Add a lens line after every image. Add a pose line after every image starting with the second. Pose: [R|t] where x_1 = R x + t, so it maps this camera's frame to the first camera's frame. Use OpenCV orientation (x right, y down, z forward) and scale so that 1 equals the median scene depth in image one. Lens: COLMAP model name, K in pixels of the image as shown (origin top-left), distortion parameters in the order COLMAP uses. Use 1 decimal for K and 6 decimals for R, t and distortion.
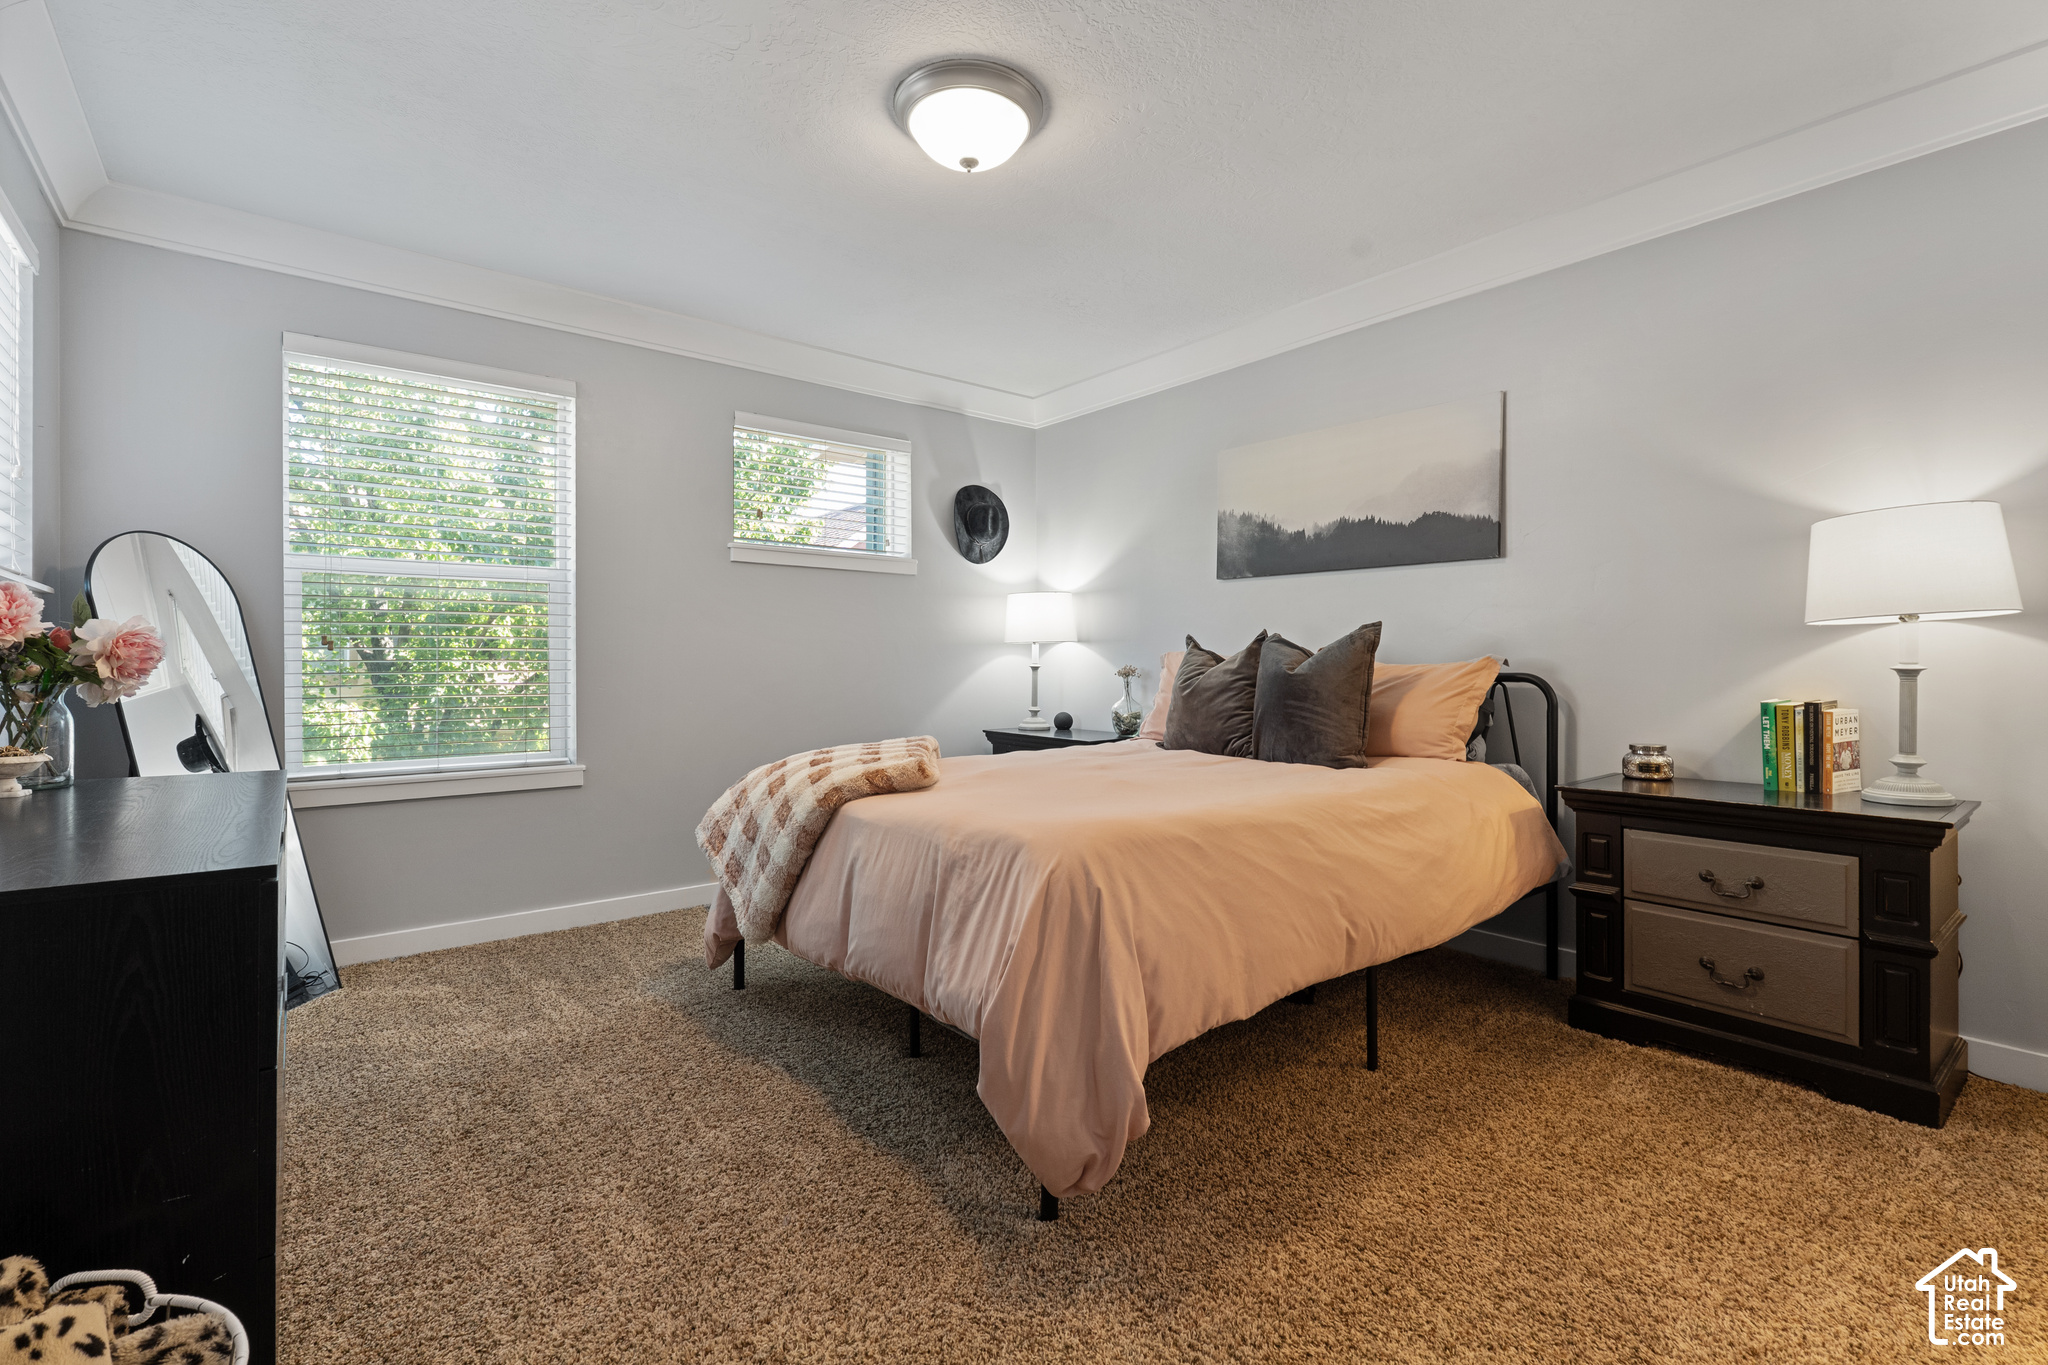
lens RADIAL K [[922.9, 0, 1063.5], [0, 922.9, 654.5], [0, 0, 1]] dist [-0.017041, -0.000260]
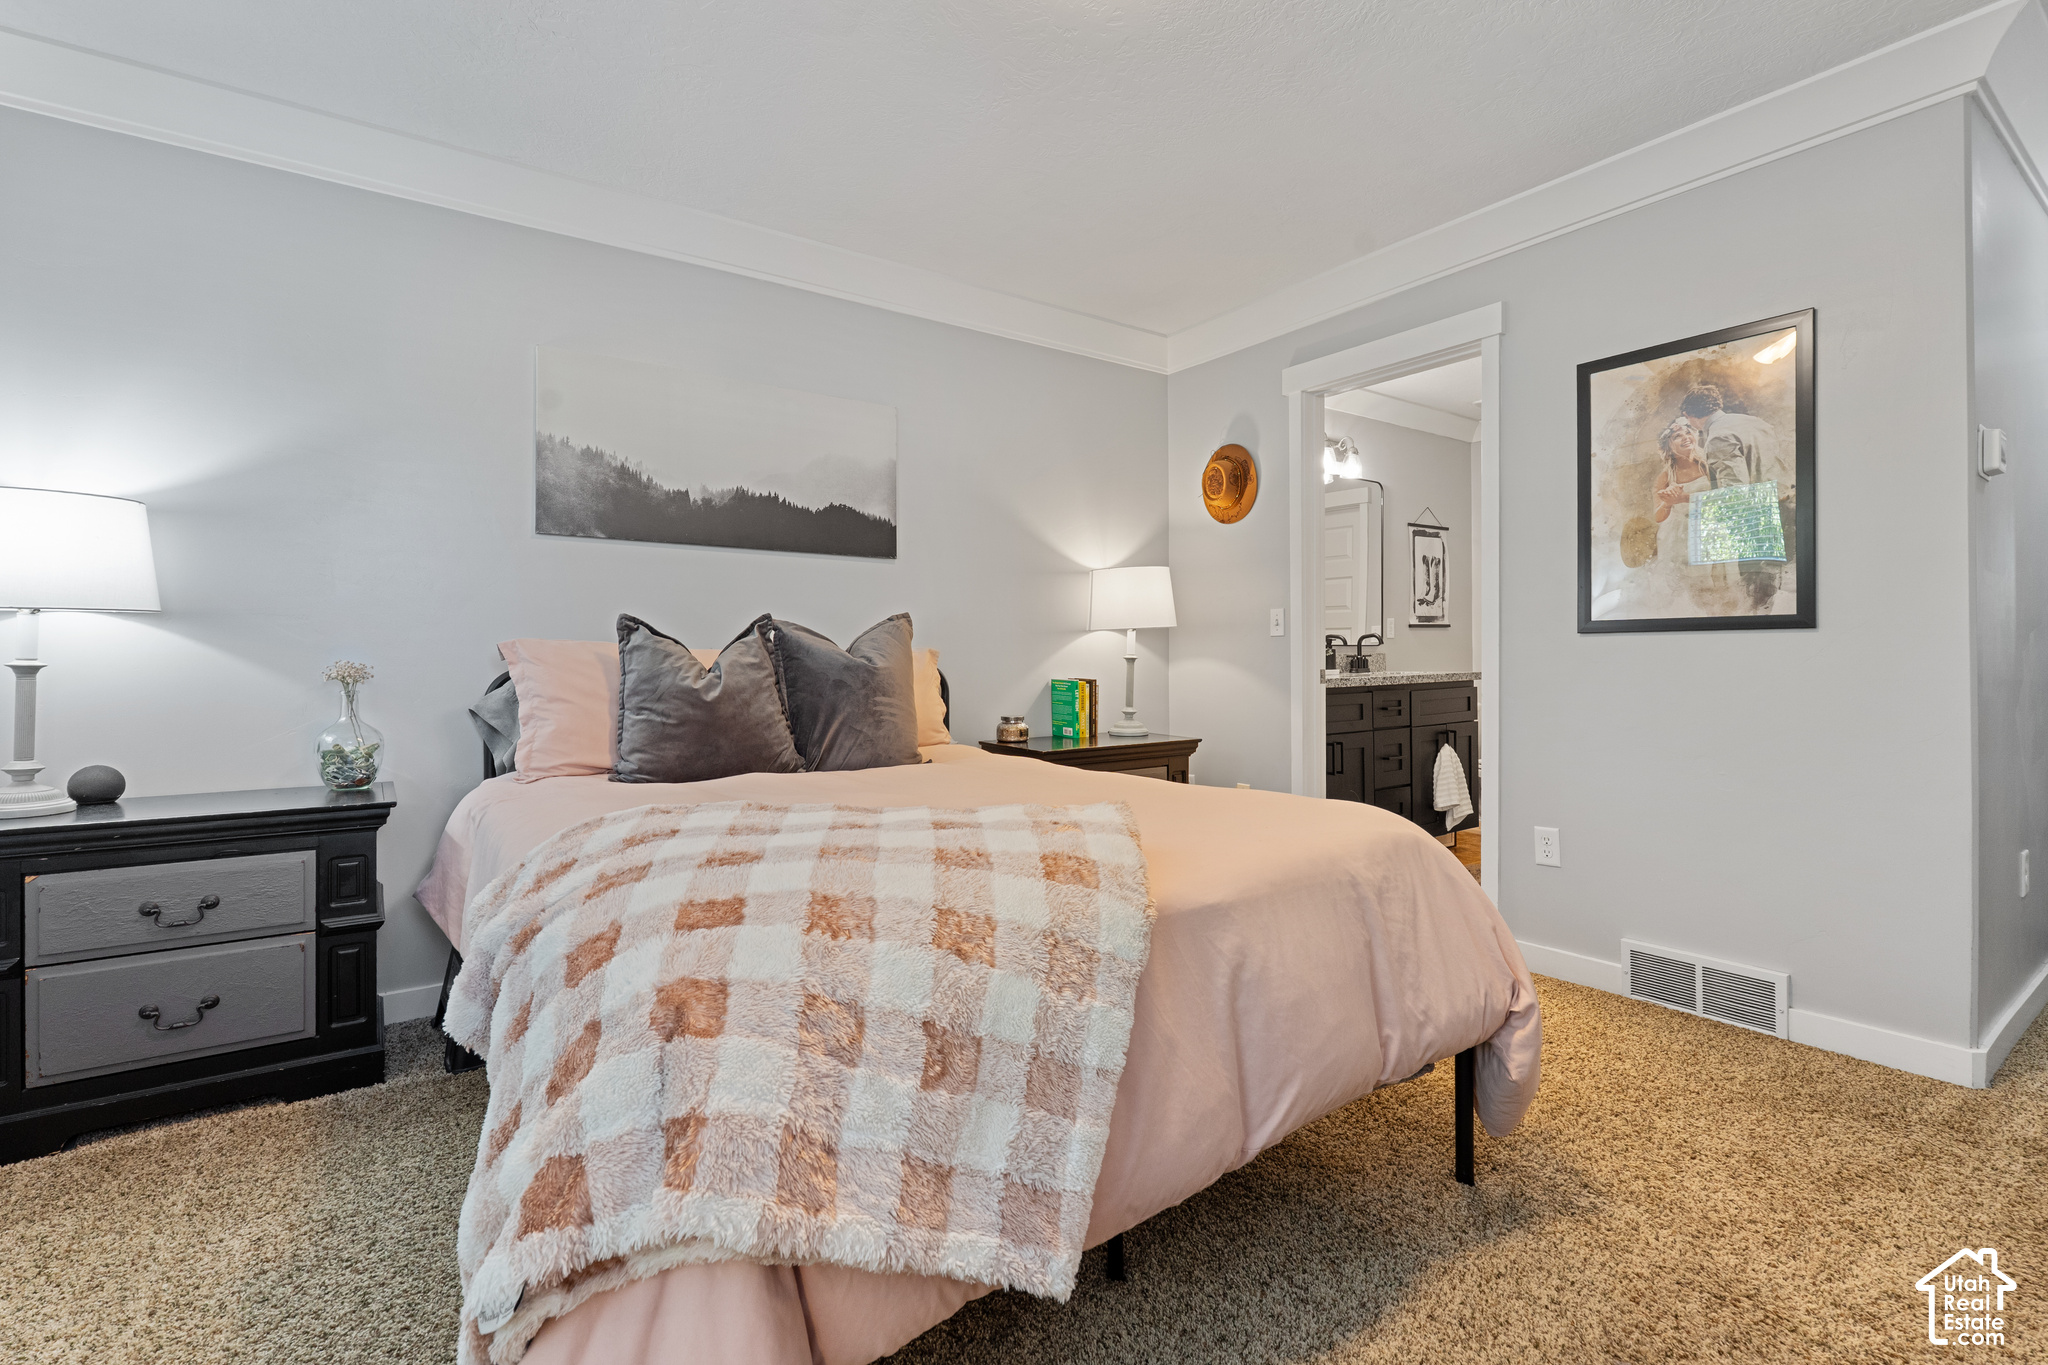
lens RADIAL K [[922.9, 0, 1063.5], [0, 922.9, 654.5], [0, 0, 1]] dist [-0.017041, -0.000260]
pose [[0.063650, 0.000010, 0.997972, -0.488843], [-0.004215, 0.999991, 0.000259, 0.005786], [-0.997963, -0.004222, 0.063650, 0.583356]]
